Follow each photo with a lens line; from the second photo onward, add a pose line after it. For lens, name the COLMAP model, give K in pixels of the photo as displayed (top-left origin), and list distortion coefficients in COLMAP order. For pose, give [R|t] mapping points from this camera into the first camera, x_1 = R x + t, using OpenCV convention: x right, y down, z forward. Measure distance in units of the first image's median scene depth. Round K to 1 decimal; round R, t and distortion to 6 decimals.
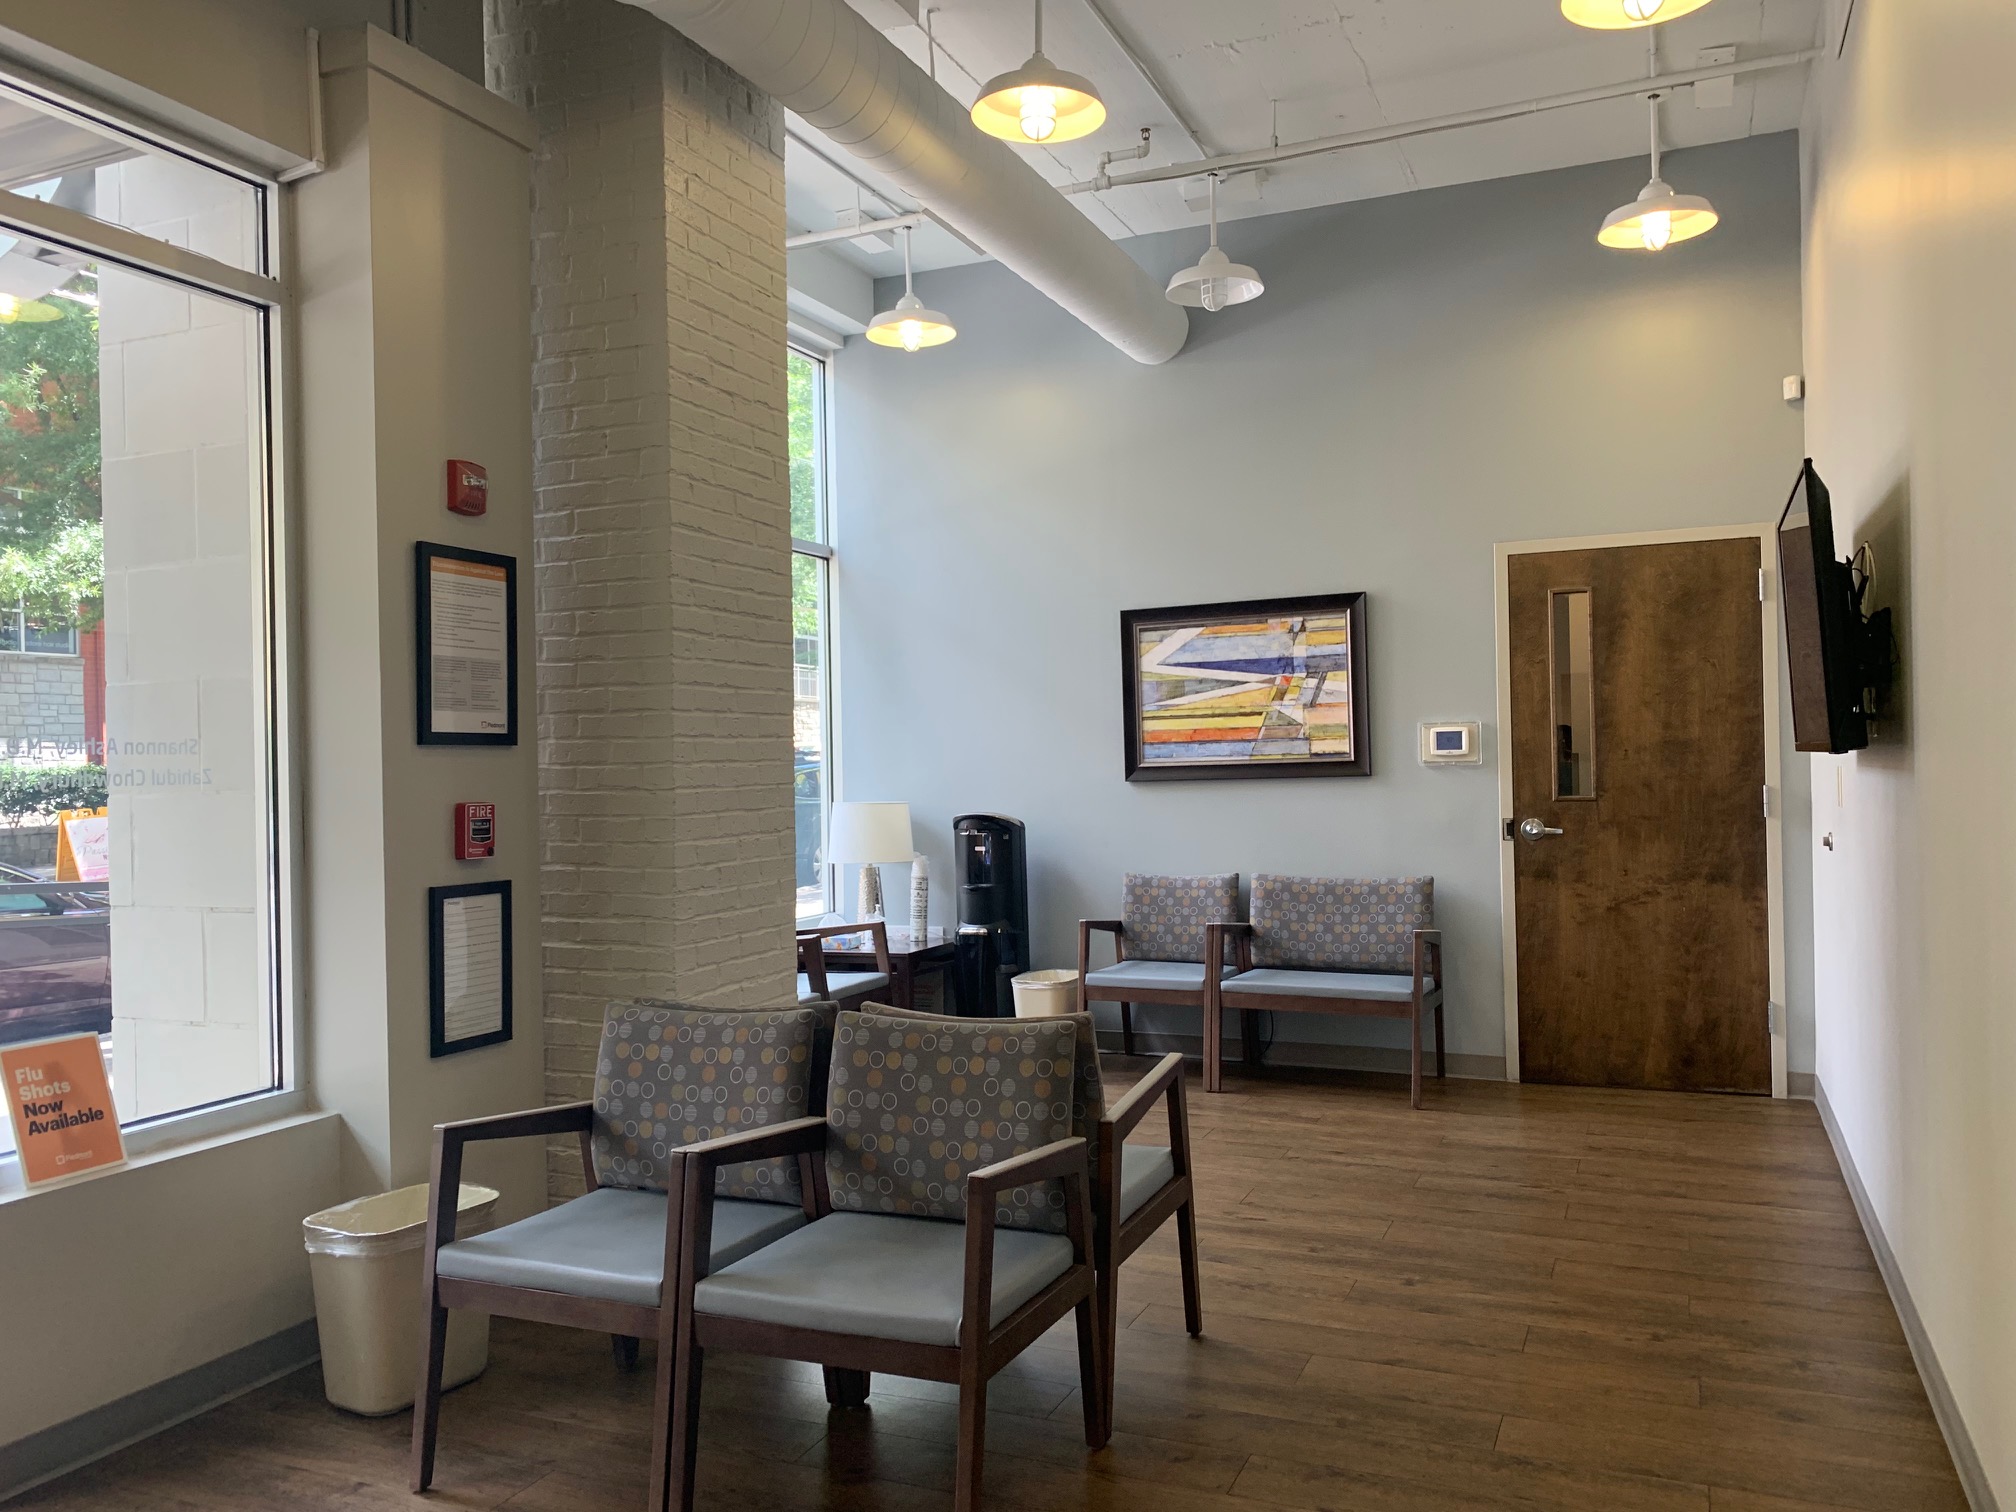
lens RADIAL K [[1549.7, 0, 981.9], [0, 1549.7, 753.6], [0, 0, 1]] dist [0.140656, -0.311098]
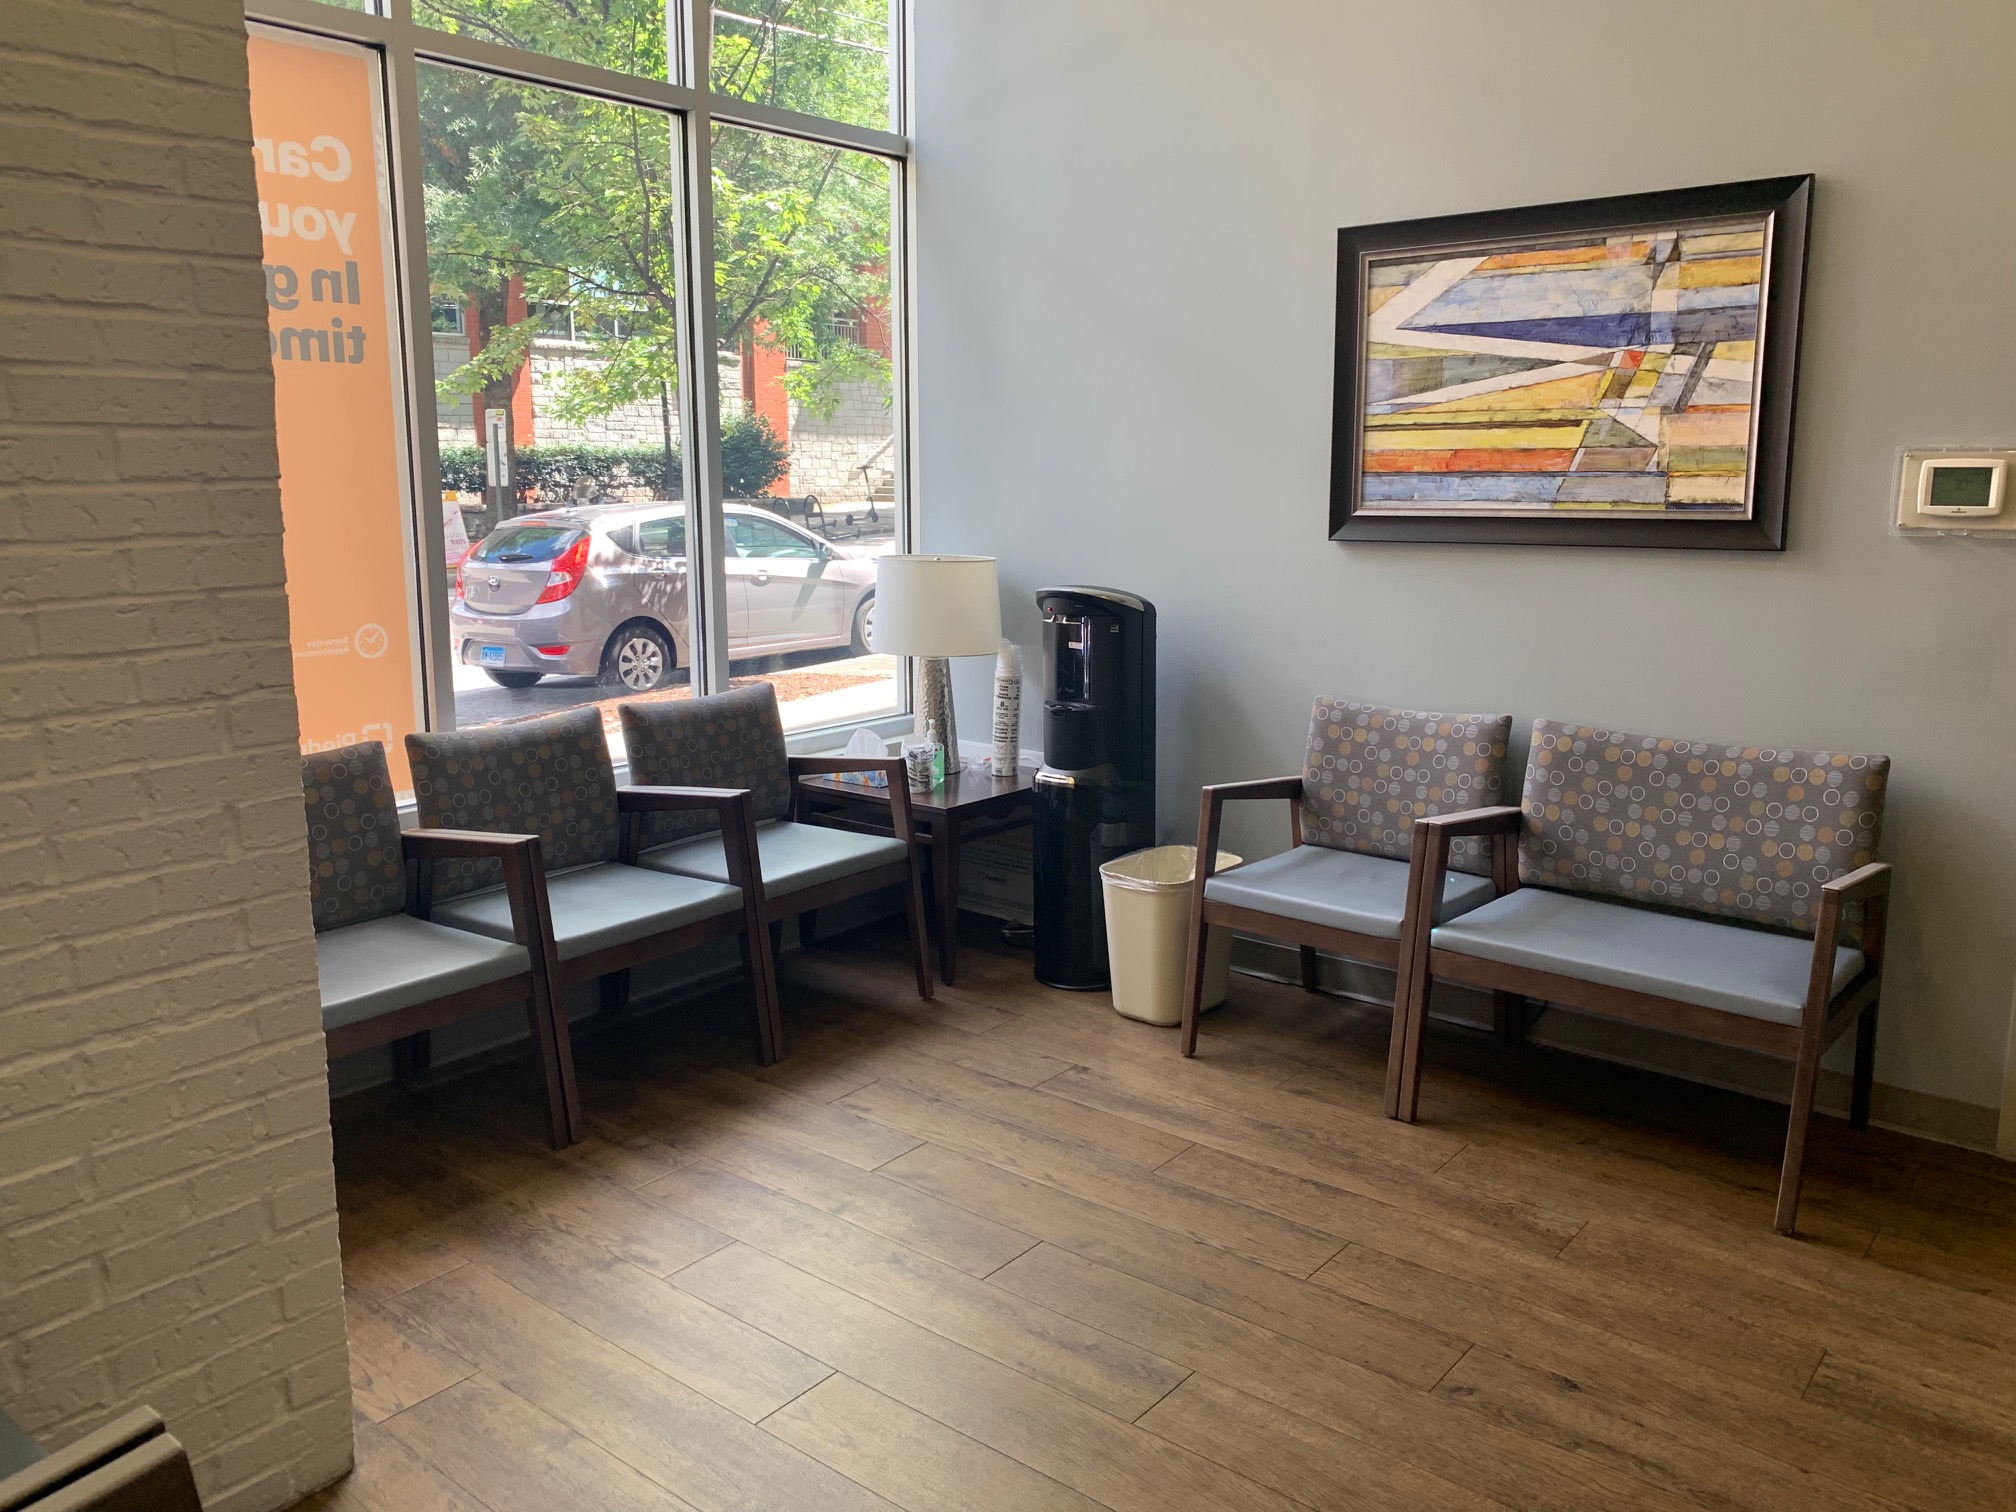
lens RADIAL K [[1544.6, 0, 1003.8], [0, 1544.6, 742.2], [0, 0, 1]] dist [0.037186, -0.103778]
pose [[0.964572, 0.066576, -0.255280, 0.136961], [-0.016694, 0.981098, 0.192790, -0.018159], [0.263290, -0.181698, 0.947452, 0.443009]]
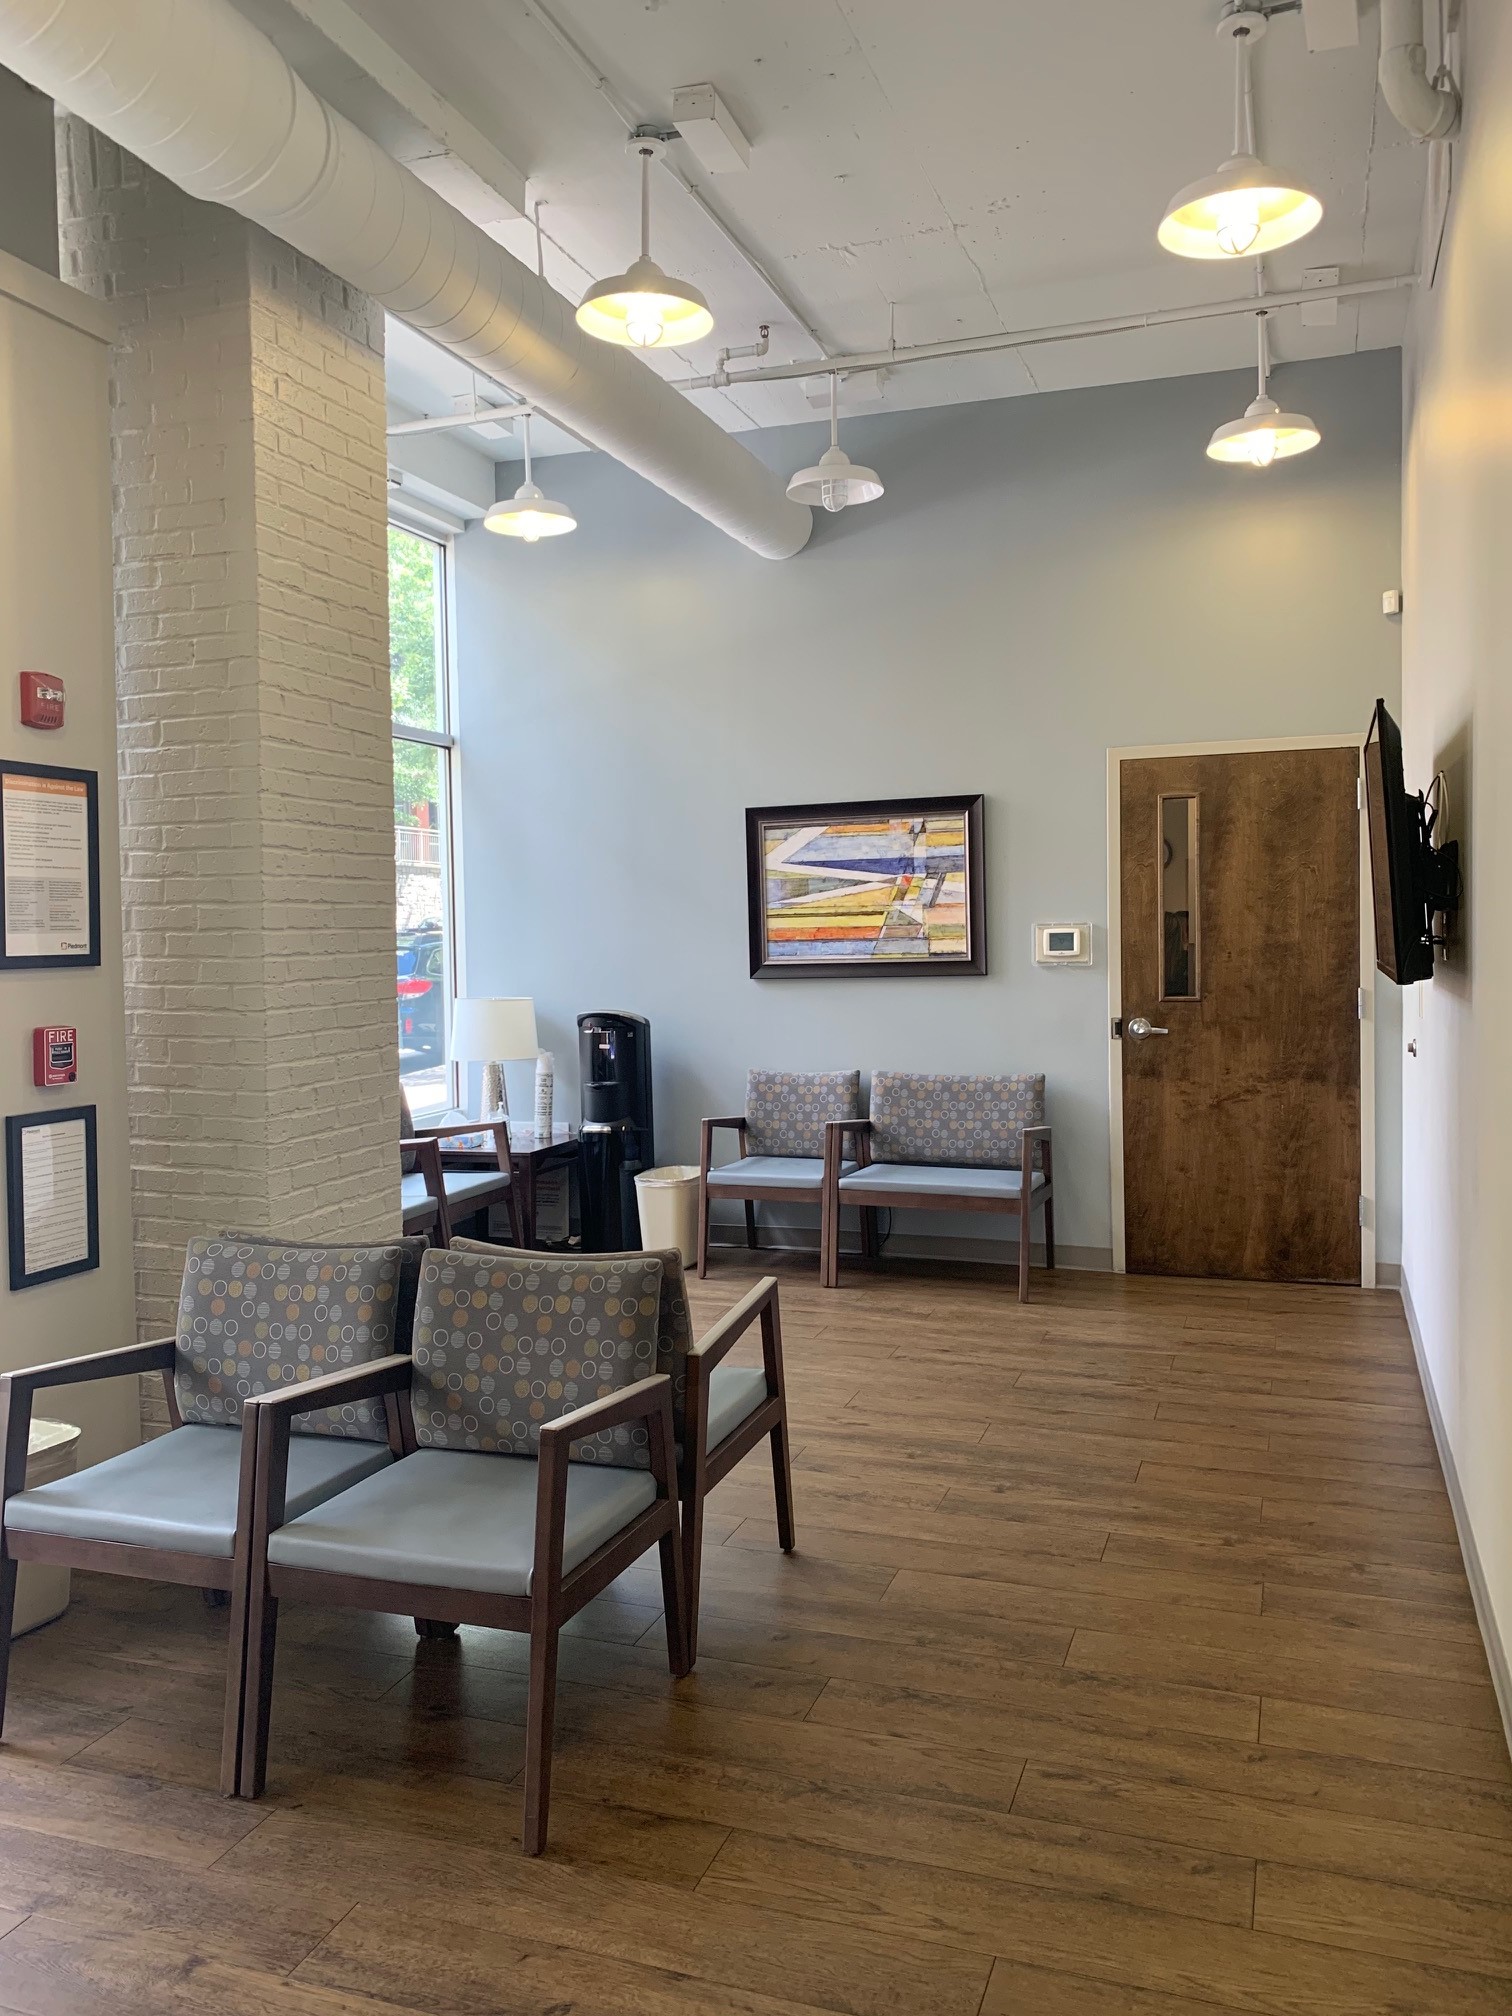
lens RADIAL K [[1549.7, 0, 757.5], [0, 1549.7, 972.0], [0, 0, 1]] dist [0.140656, -0.311098]
pose [[0.997005, 0.000395, 0.077339, 0.021160], [-0.003129, 0.999374, 0.035235, -0.023463], [-0.077277, -0.035372, 0.996382, -0.000330]]
